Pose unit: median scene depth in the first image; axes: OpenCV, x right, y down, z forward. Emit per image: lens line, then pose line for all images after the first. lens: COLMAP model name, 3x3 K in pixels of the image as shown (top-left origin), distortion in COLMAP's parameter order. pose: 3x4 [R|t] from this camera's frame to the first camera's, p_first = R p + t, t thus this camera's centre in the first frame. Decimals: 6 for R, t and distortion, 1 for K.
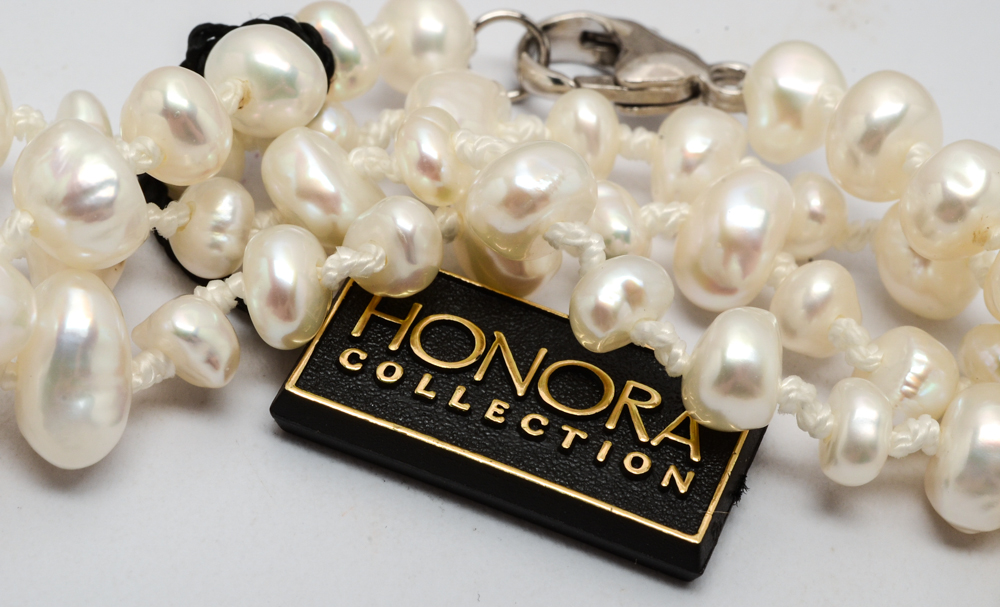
lens RADIAL K [[2838.5, 0, 500.0], [0, 2838.5, 303.5], [0, 0, 1]] dist [-0.020405, 0.150205]
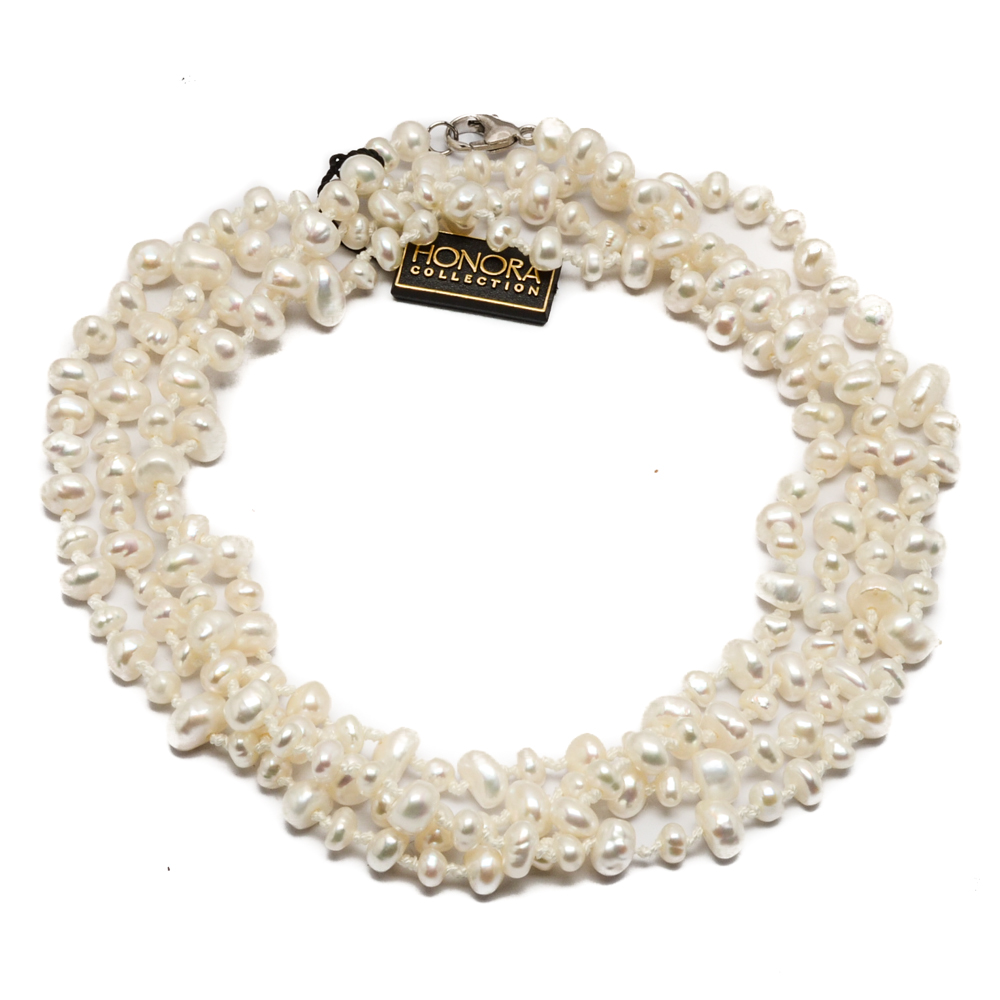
lens RADIAL K [[2809.7, 0, 500.0], [0, 2809.7, 500.0], [0, 0, 1]] dist [-0.065239, -0.504988]
pose [[0.982242, -0.186633, 0.019181, -0.065287], [0.180950, 0.969388, 0.165964, -0.209657], [-0.049568, -0.159546, 0.985945, -1.833189]]
